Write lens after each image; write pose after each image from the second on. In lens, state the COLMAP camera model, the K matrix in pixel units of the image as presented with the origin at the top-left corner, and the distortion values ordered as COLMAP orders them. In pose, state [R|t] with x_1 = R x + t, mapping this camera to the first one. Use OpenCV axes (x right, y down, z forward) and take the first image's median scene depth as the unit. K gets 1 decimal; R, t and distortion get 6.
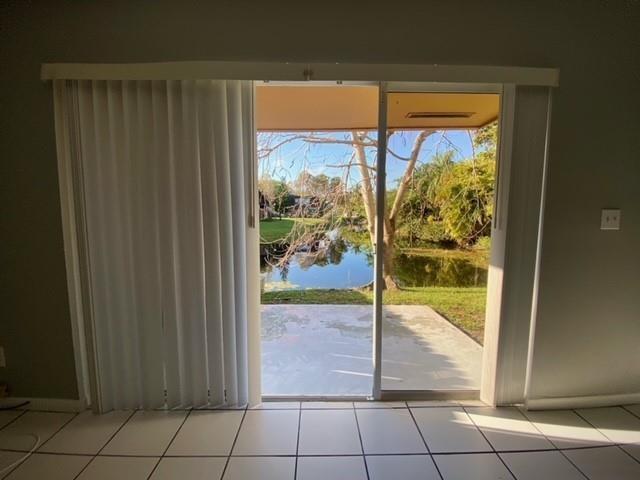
lens RADIAL K [[261.2, 0, 321.3], [0, 261.2, 239.8], [0, 0, 1]] dist [-0.023158, -0.002123]
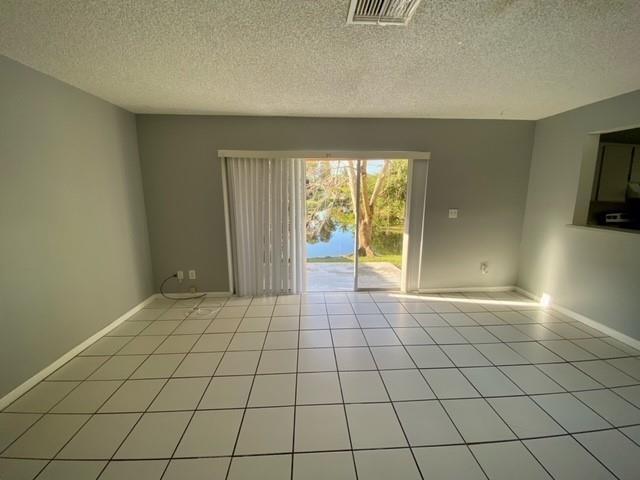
lens RADIAL K [[261.2, 0, 317.9], [0, 261.2, 236.7], [0, 0, 1]] dist [-0.023158, -0.002123]
pose [[0.999313, -0.010104, 0.035657, -0.104739], [0.007709, 0.997744, 0.066693, -0.015001], [-0.036251, -0.066372, 0.997136, -0.666038]]
